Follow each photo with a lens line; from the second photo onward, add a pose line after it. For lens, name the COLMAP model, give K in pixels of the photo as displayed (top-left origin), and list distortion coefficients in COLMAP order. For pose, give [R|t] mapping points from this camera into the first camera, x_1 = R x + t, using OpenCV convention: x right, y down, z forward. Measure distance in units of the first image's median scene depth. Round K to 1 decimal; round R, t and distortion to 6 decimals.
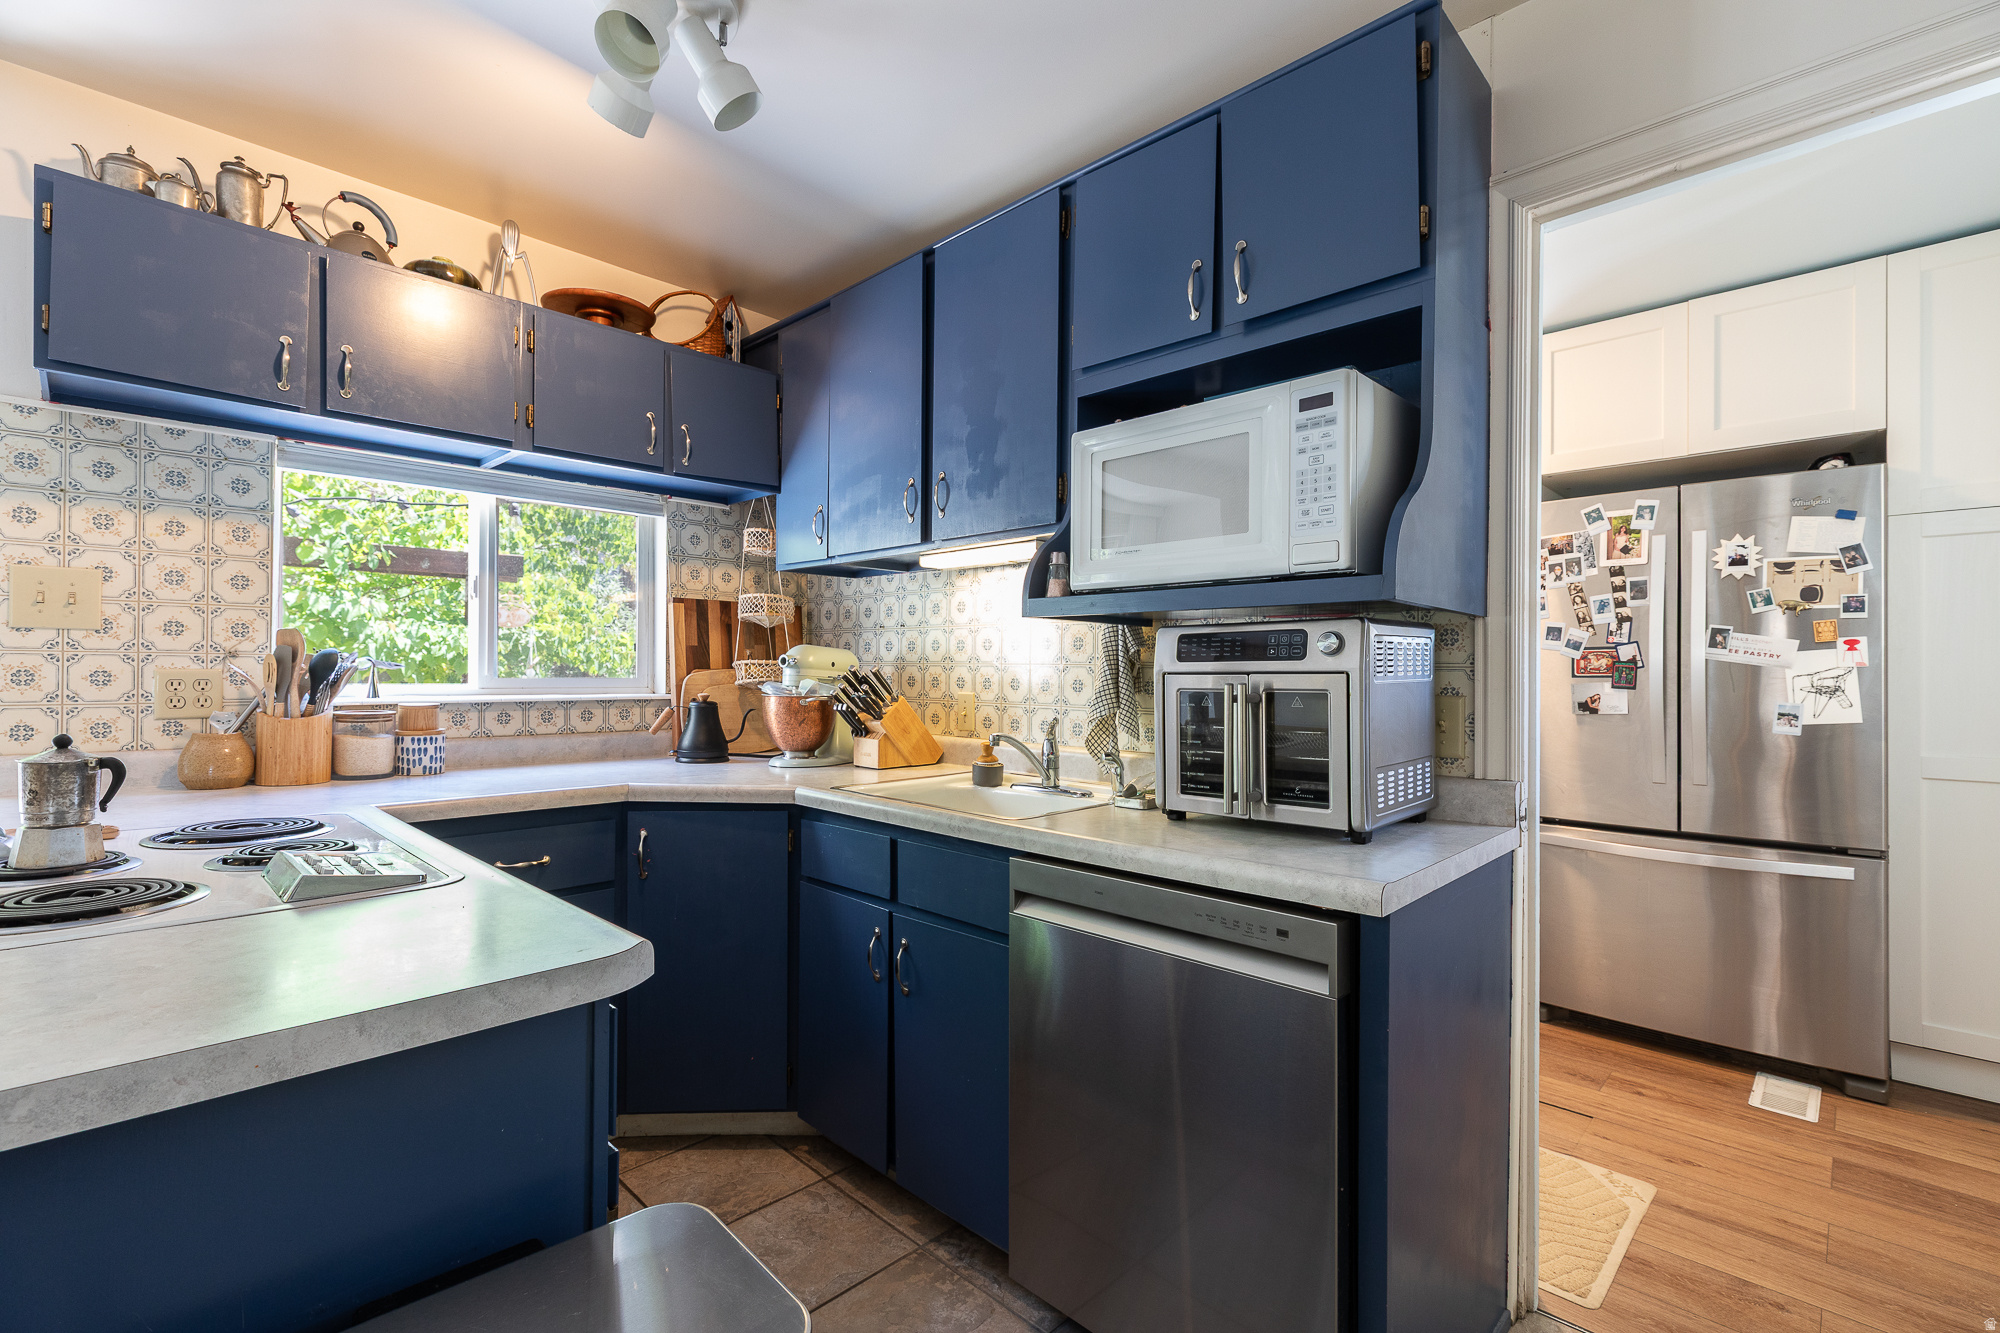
lens RADIAL K [[910.0, 0, 999.7], [0, 910.0, 666.8], [0, 0, 1]] dist [0.010014, 0.000071]
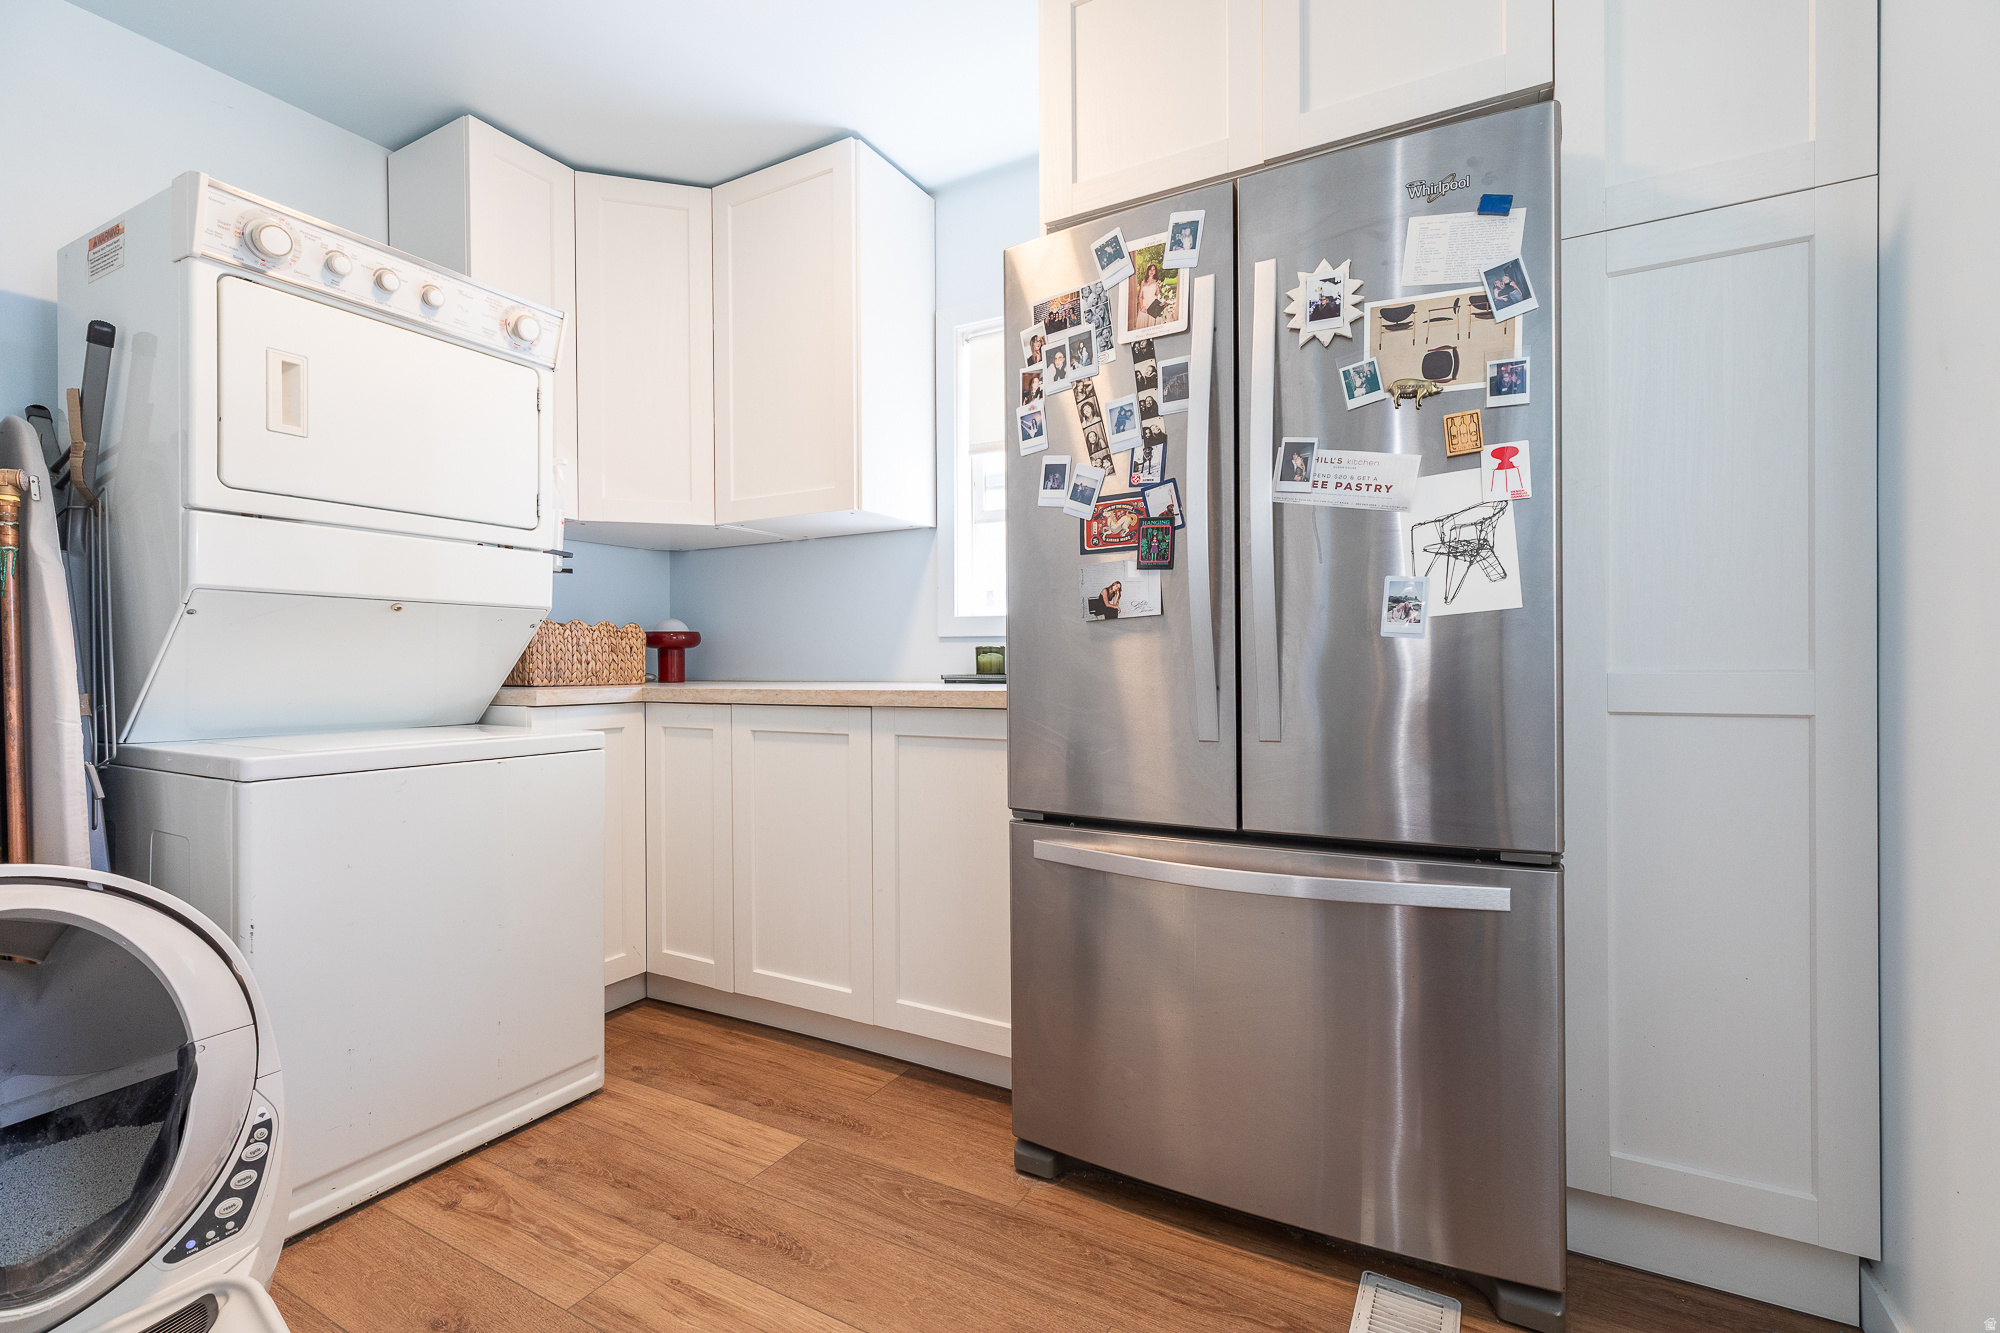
lens RADIAL K [[910.0, 0, 1002.9], [0, 910.0, 664.9], [0, 0, 1]] dist [0.010014, 0.000071]
pose [[0.967855, 0.003070, 0.251490, 0.473086], [-0.000085, 0.999929, -0.011878, 0.089104], [-0.251508, 0.011474, 0.967787, 0.517115]]
